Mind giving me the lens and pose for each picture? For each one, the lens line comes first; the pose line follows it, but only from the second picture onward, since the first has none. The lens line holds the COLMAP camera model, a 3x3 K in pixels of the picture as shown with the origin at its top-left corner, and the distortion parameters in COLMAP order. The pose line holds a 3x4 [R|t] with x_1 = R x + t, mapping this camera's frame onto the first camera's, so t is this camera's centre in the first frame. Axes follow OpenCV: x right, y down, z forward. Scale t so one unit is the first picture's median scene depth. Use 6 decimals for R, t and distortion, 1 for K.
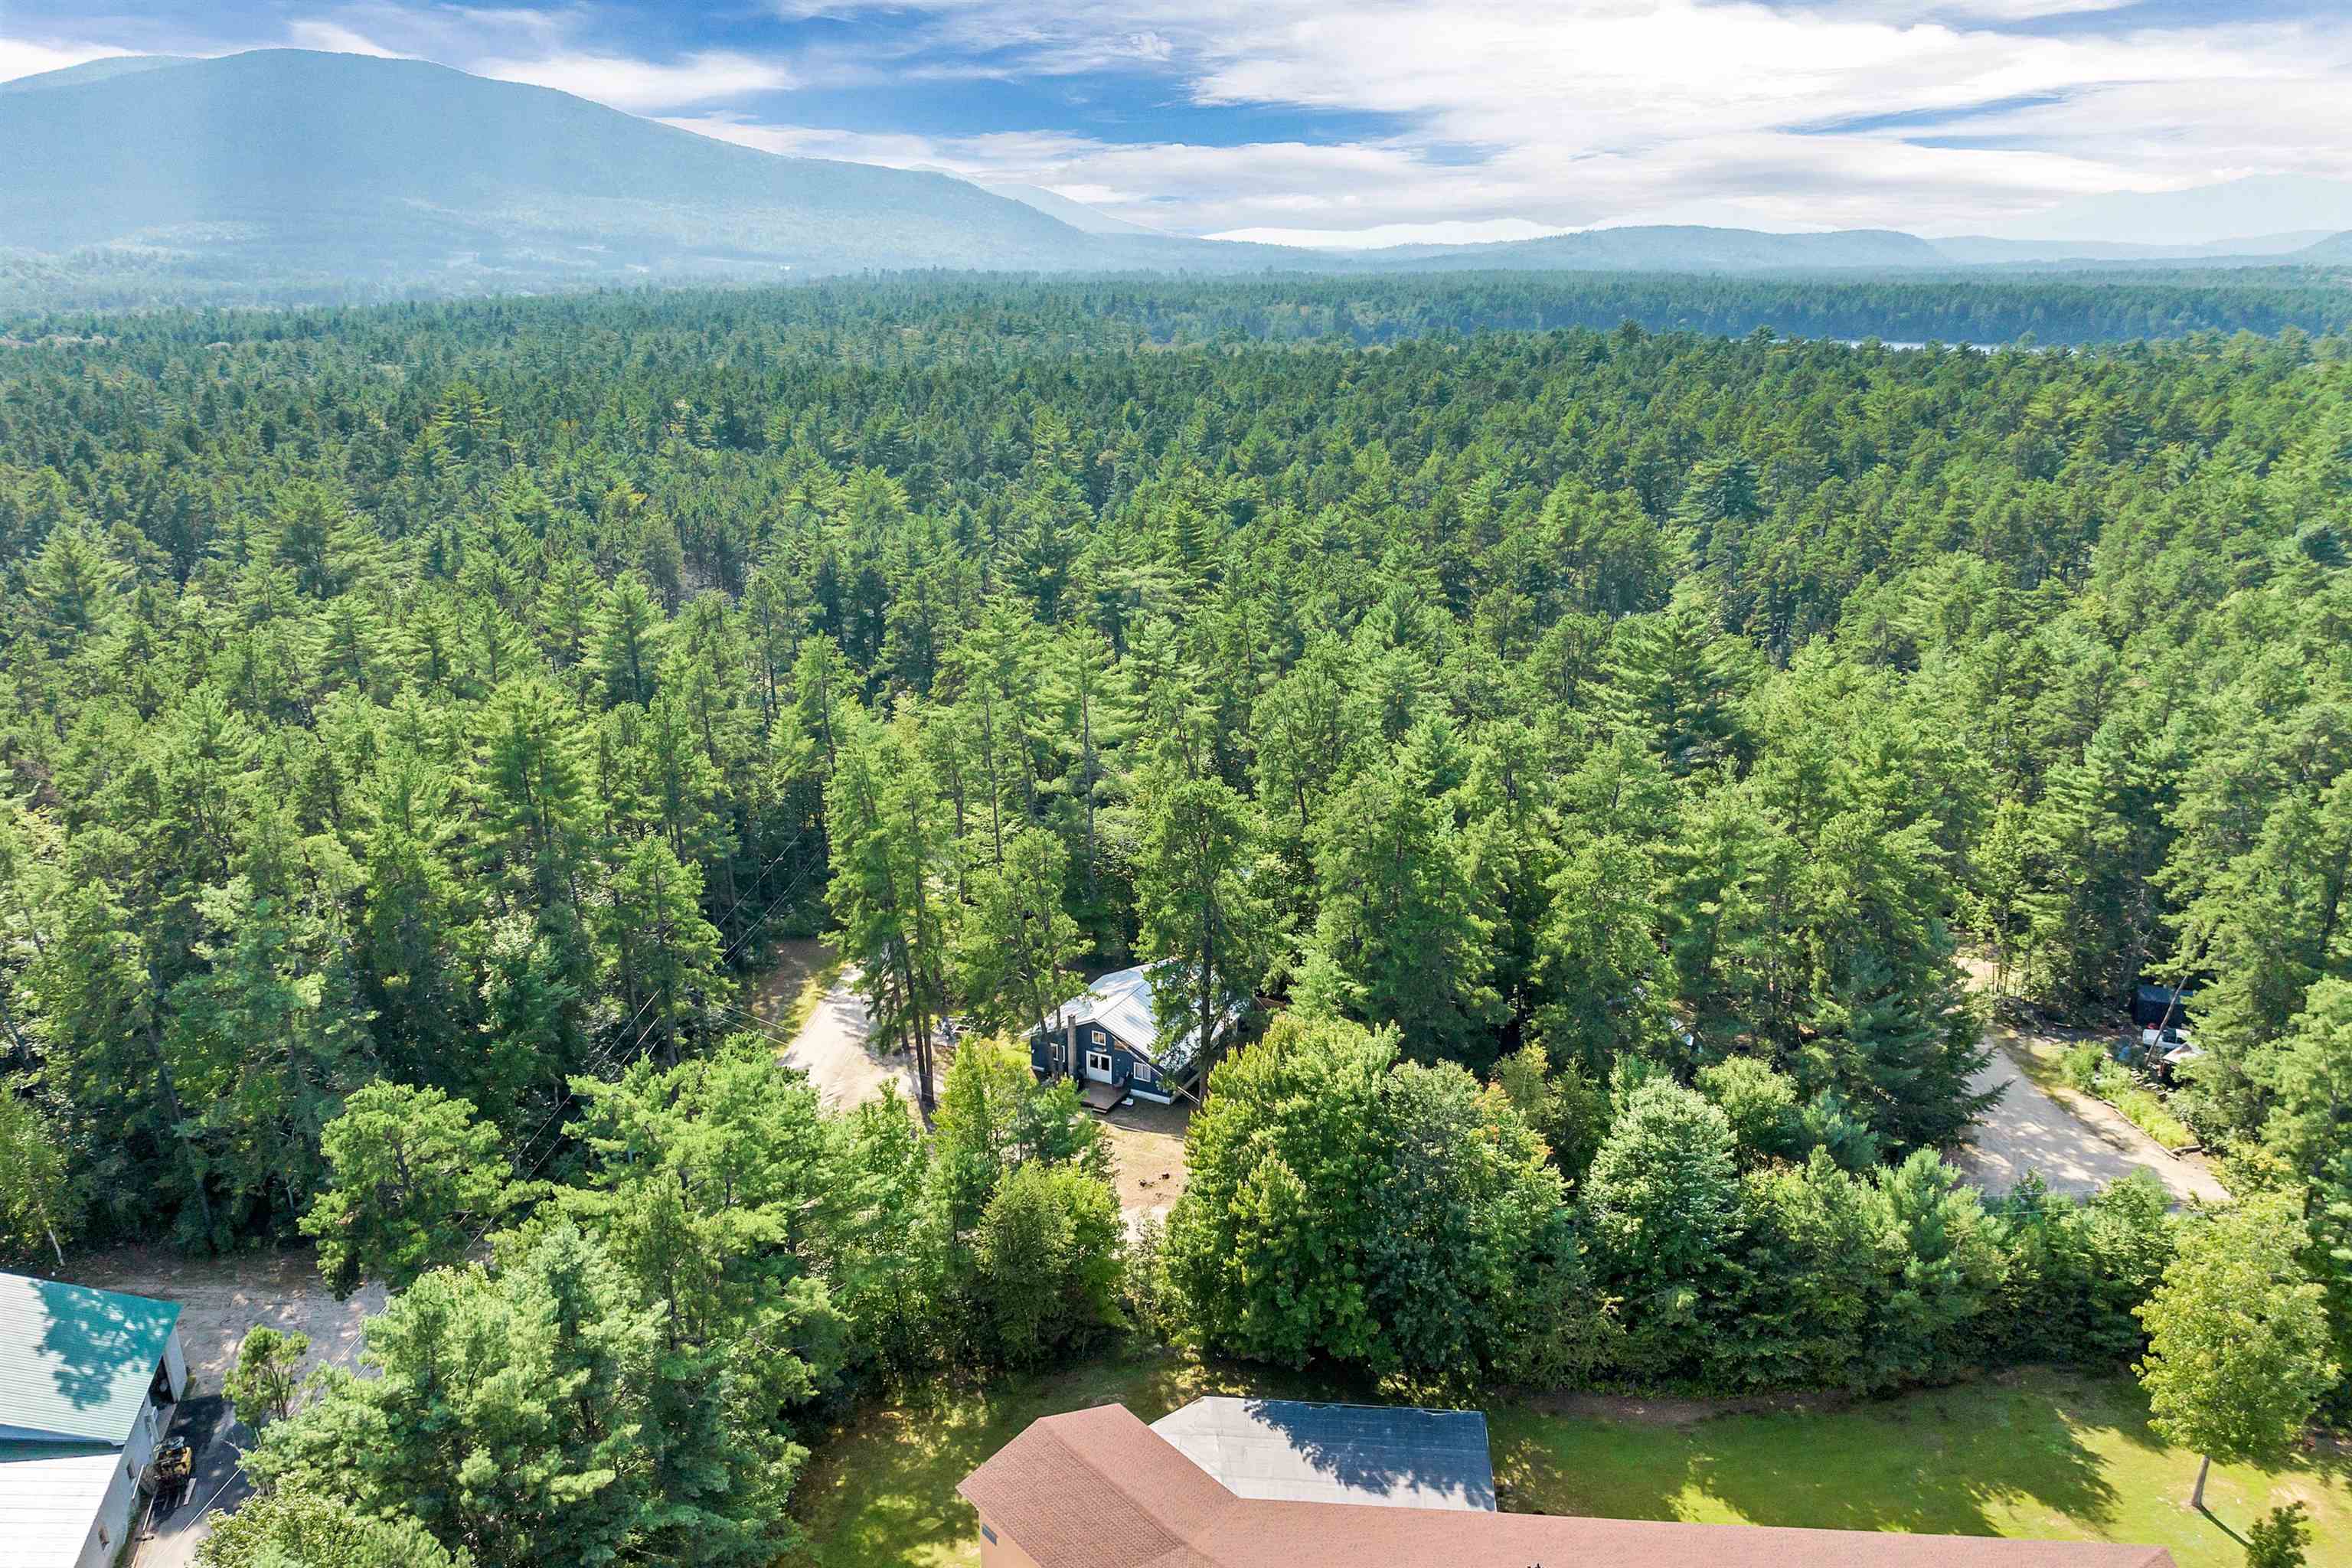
lens RADIAL K [[1791.9, 0, 1176.0], [0, 1791.9, 784.0], [0, 0, 1]] dist [-0.045828, -0.003305]
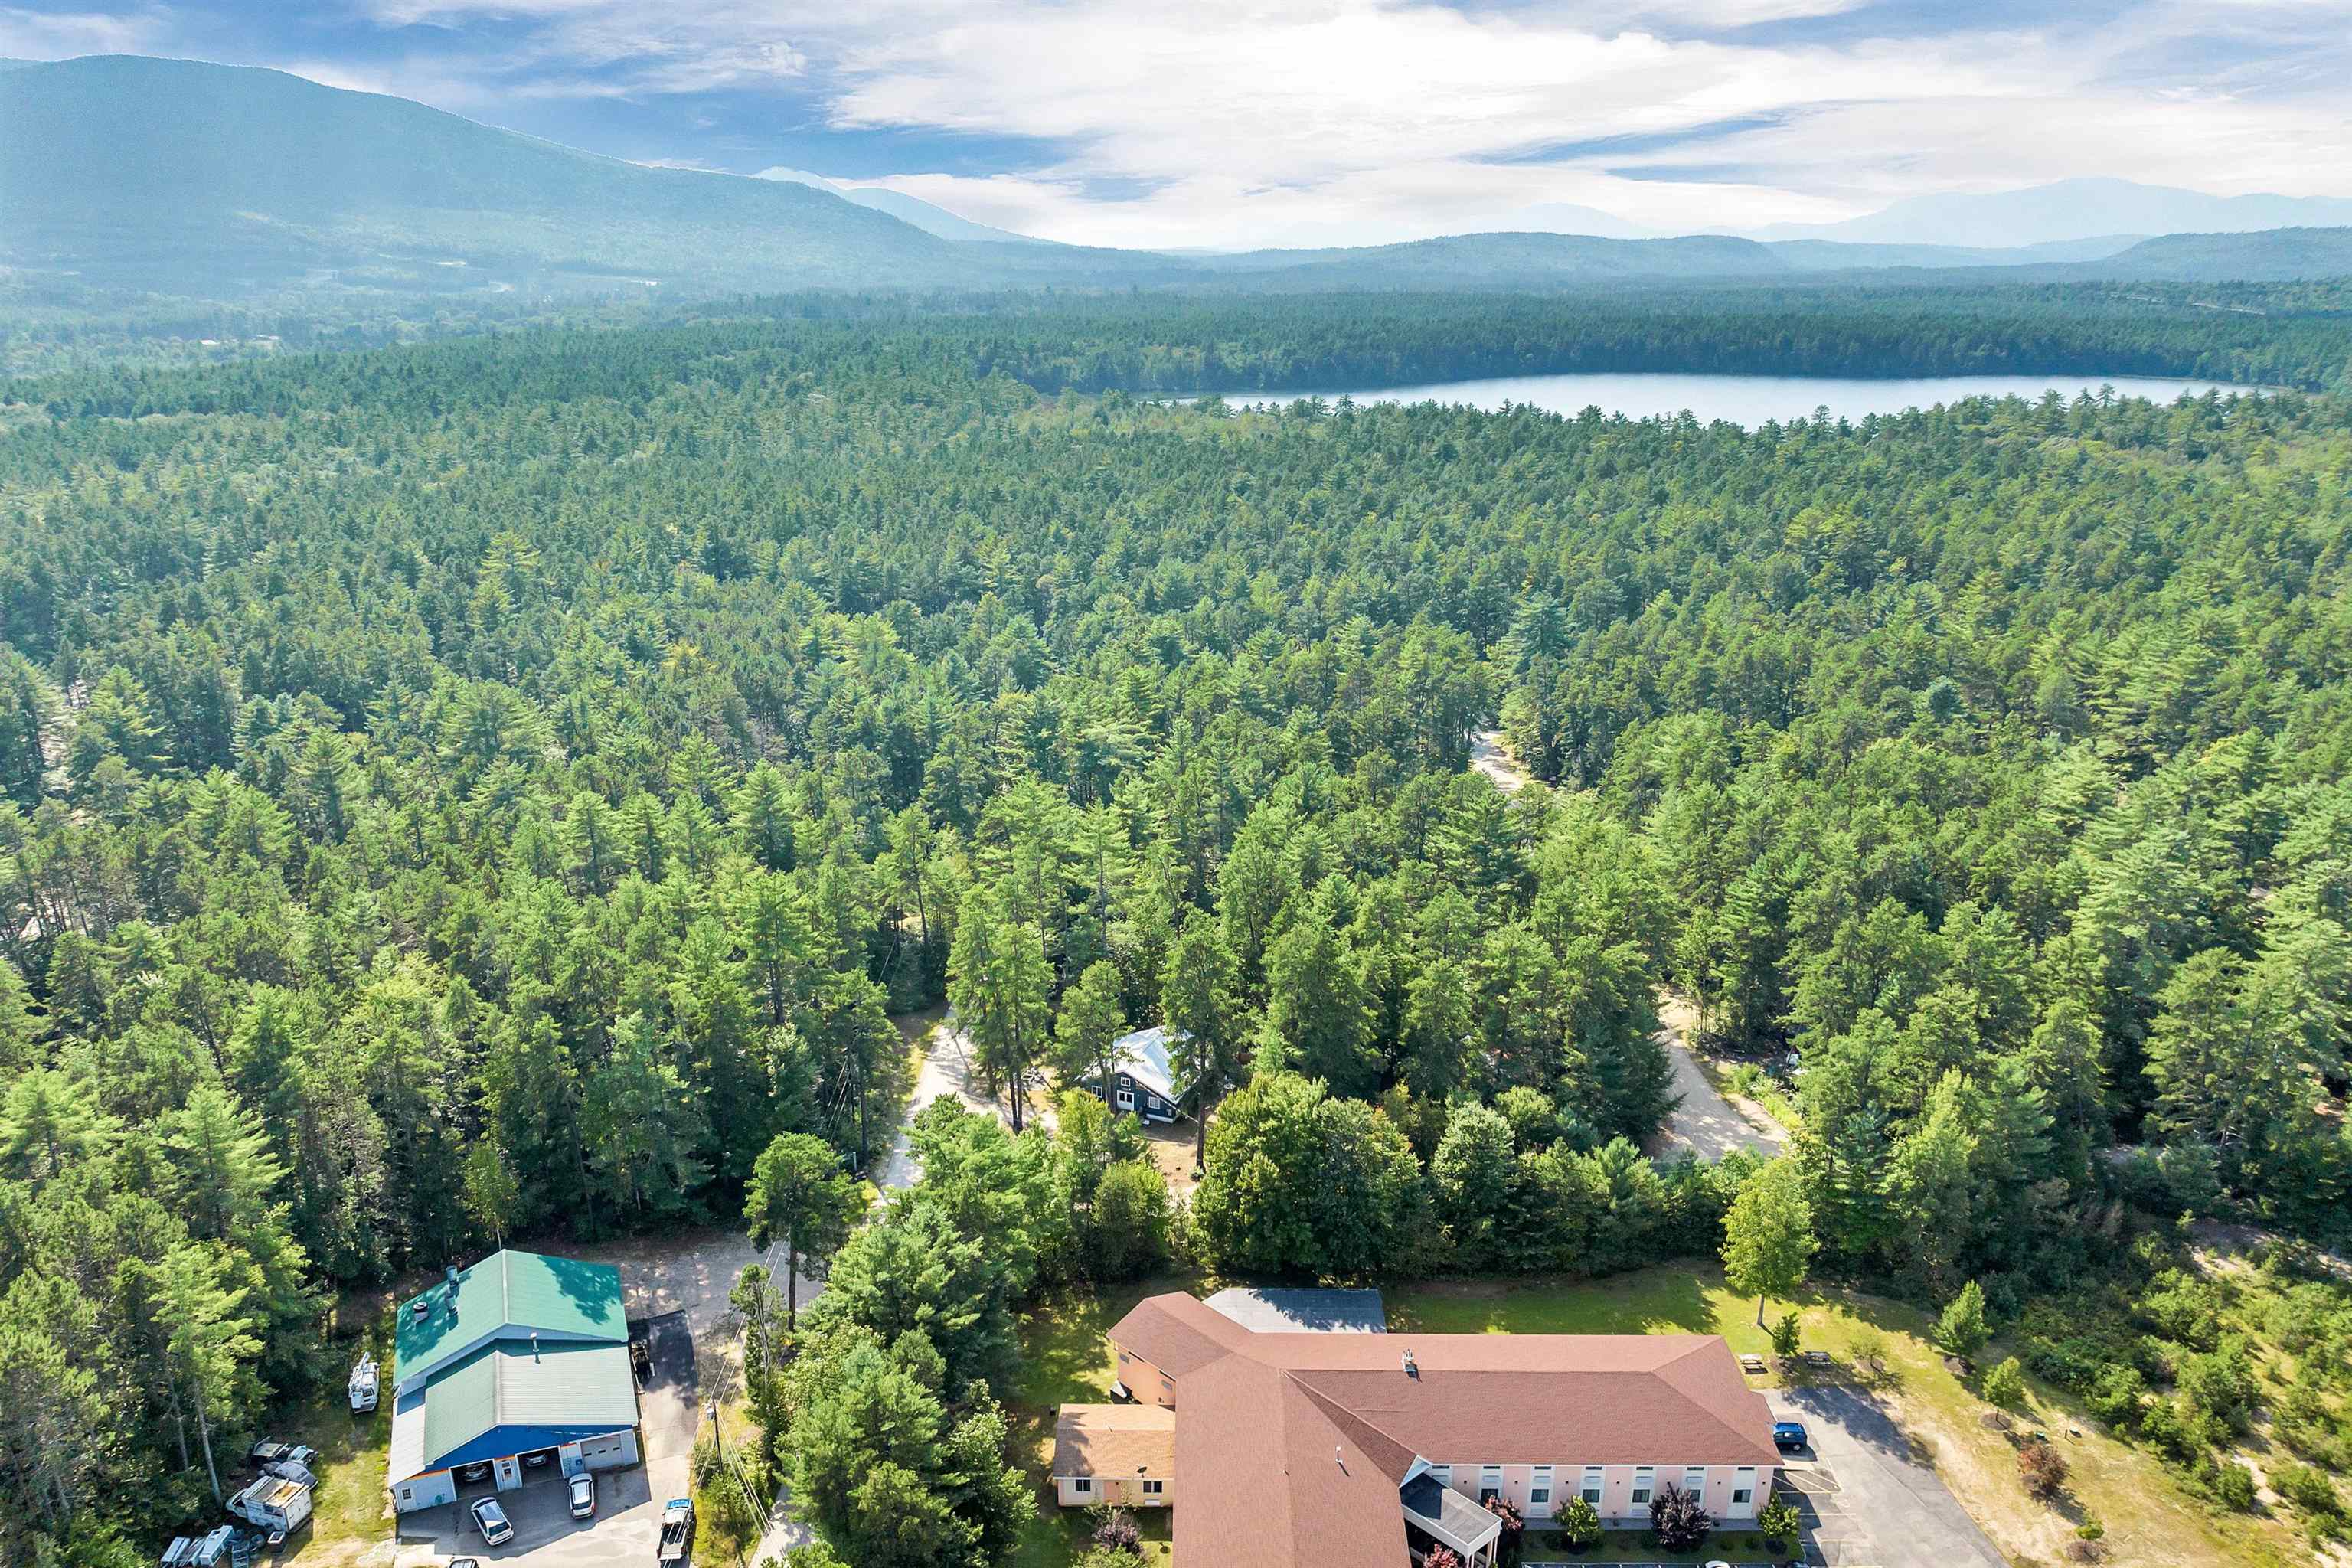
lens RADIAL K [[1791.9, 0, 1176.0], [0, 1791.9, 784.0], [0, 0, 1]] dist [-0.045828, -0.003305]
pose [[0.997089, -0.022303, 0.072912, -0.126391], [0.022169, 0.999751, 0.002645, -0.141966], [-0.072953, -0.001020, 0.997335, -0.655633]]
